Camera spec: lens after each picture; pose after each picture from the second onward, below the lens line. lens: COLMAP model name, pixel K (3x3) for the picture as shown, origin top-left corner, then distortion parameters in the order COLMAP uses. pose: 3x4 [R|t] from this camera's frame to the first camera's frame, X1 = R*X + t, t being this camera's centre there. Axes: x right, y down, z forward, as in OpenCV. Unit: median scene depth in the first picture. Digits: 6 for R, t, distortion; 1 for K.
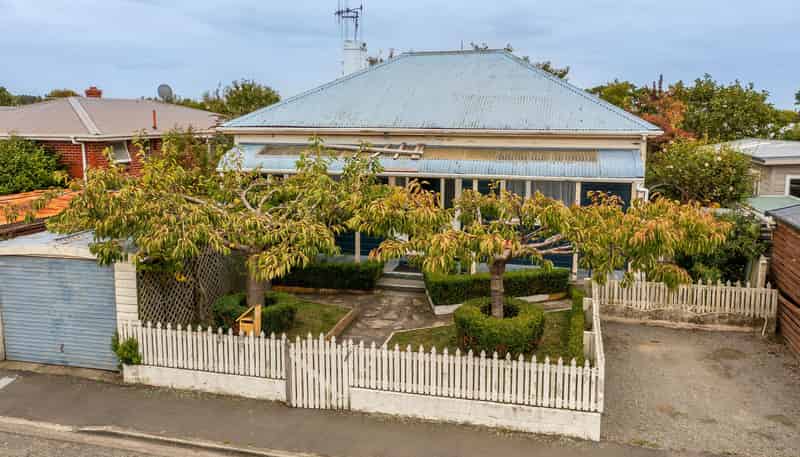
lens RADIAL K [[604.9, 0, 399.7], [0, 604.9, 269.7], [0, 0, 1]] dist [0.006149, 0.006901]
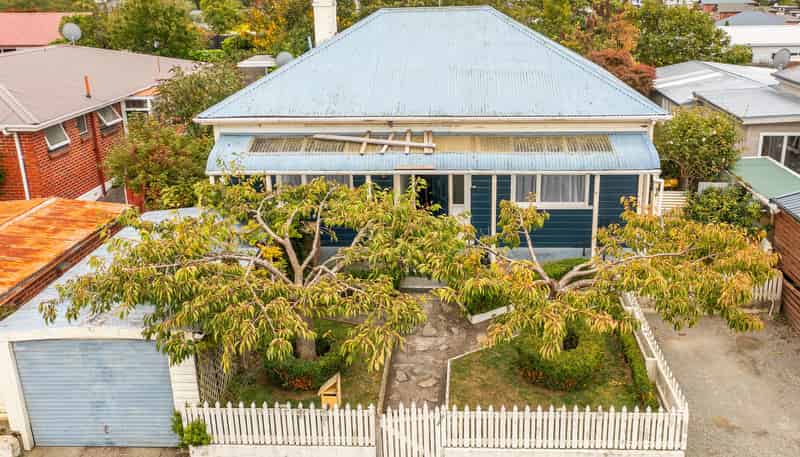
lens RADIAL K [[637.1, 0, 400.0], [0, 637.1, 228.5], [0, 0, 1]] dist [0.005694, 0.005873]
pose [[0.980514, -0.089025, 0.175120, -0.276319], [0.062495, 0.986468, 0.151574, -0.299762], [-0.186245, -0.137676, 0.972809, 0.026489]]
